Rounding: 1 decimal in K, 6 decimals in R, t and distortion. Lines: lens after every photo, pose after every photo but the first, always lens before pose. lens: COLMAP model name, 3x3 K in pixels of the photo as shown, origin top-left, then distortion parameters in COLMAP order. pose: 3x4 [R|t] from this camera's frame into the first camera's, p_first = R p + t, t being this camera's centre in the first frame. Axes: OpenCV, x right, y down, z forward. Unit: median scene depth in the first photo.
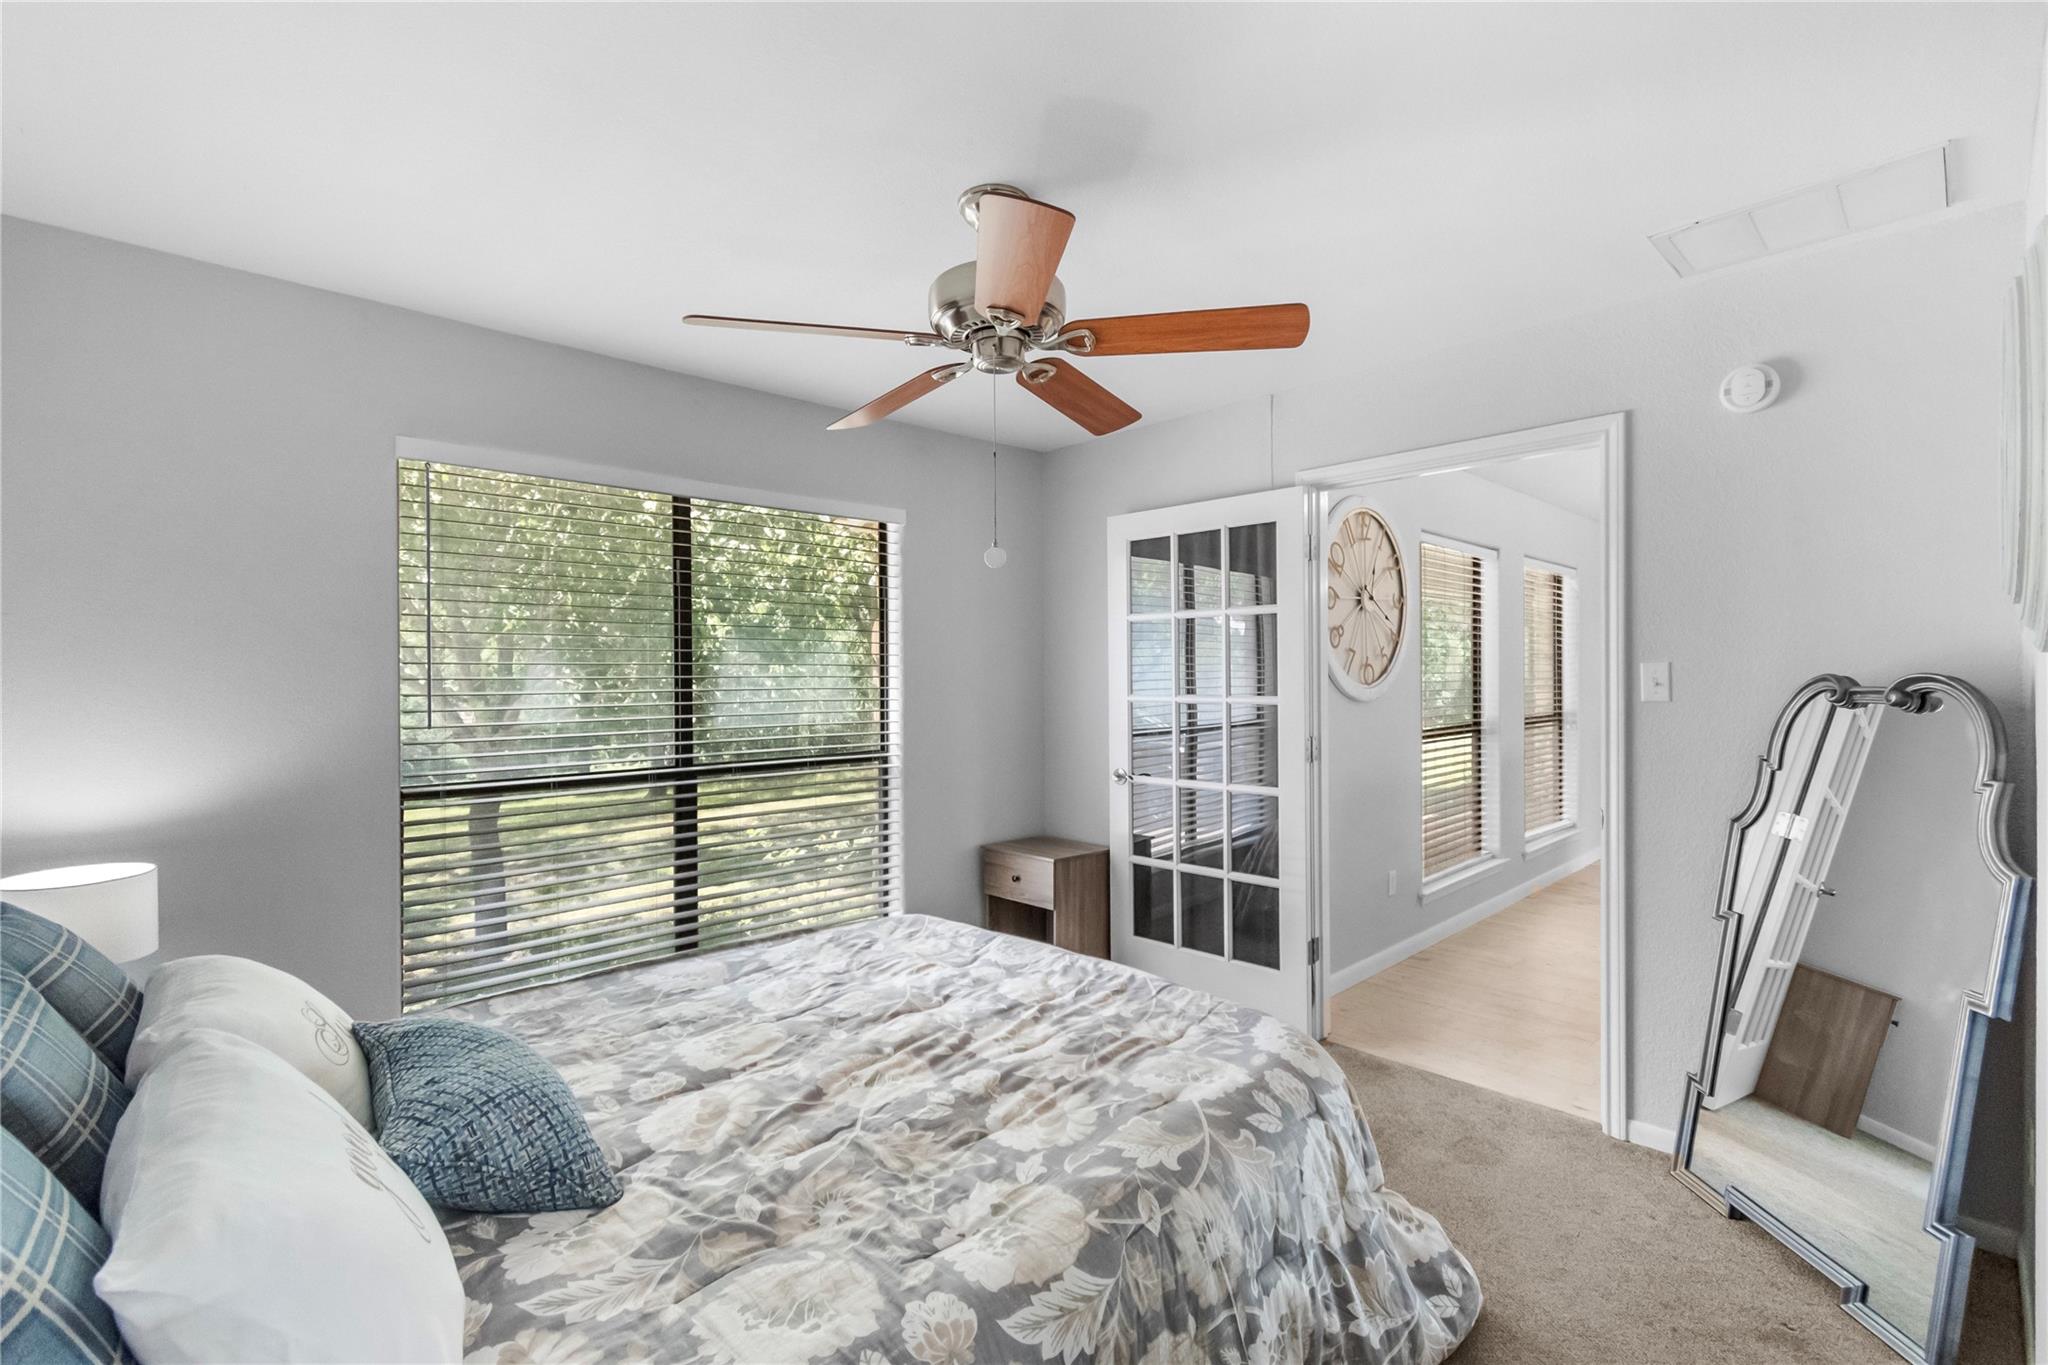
lens RADIAL K [[909.3, 0, 1025.9], [0, 909.3, 676.2], [0, 0, 1]] dist [0.004882, -0.002914]
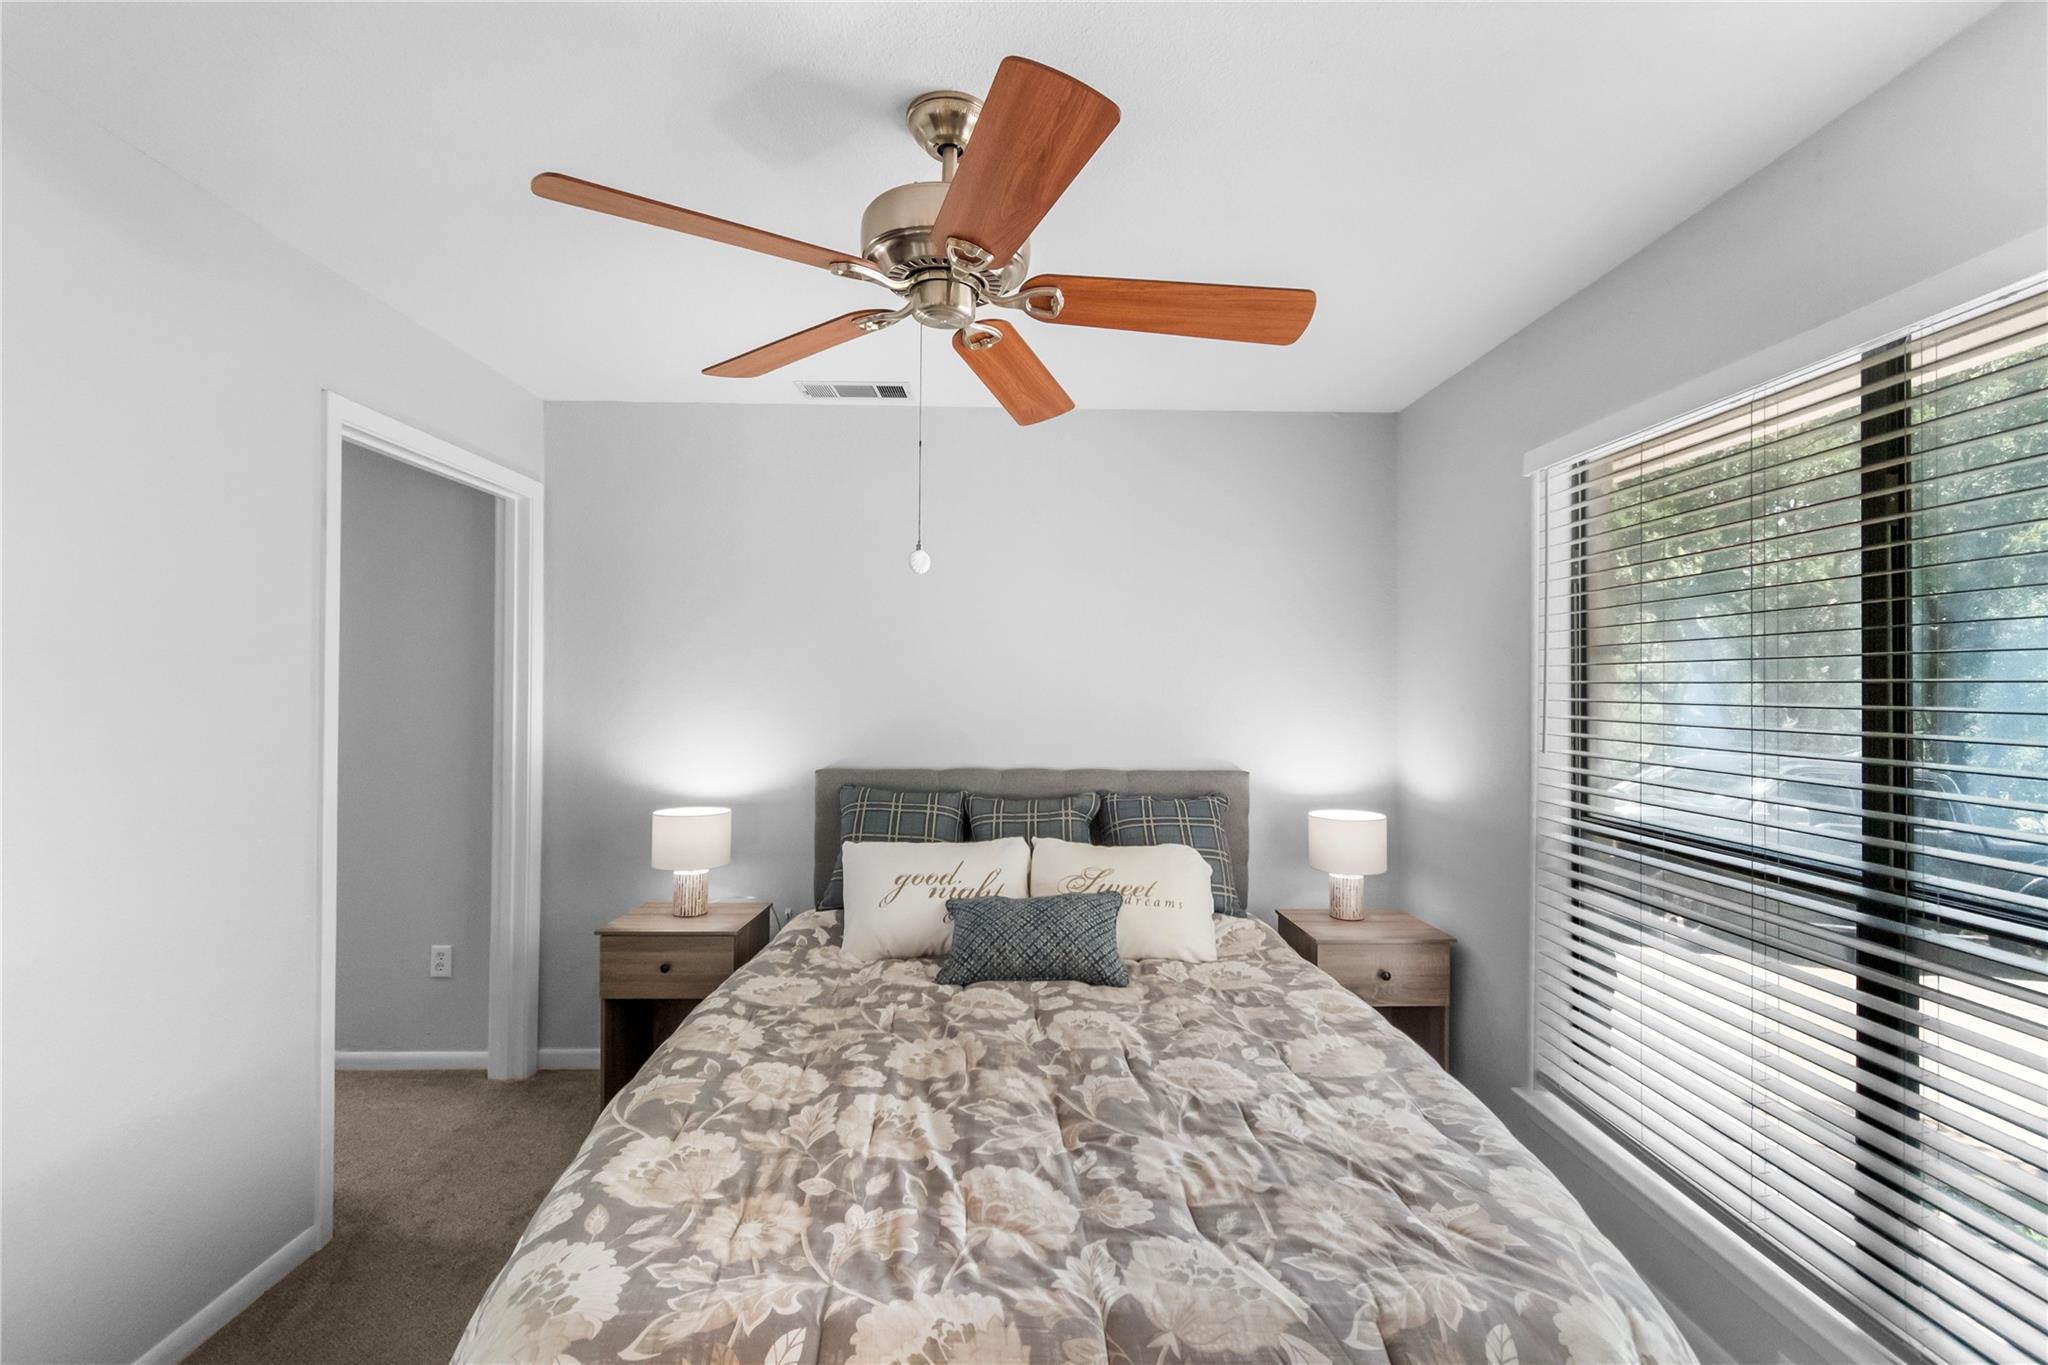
lens RADIAL K [[909.3, 0, 1028.3], [0, 909.3, 679.5], [0, 0, 1]] dist [0.004882, -0.002914]
pose [[-0.671912, -0.002576, -0.740627, 0.503772], [-0.010984, 0.999919, 0.006487, -0.024267], [0.740550, 0.012494, -0.671885, 1.550241]]
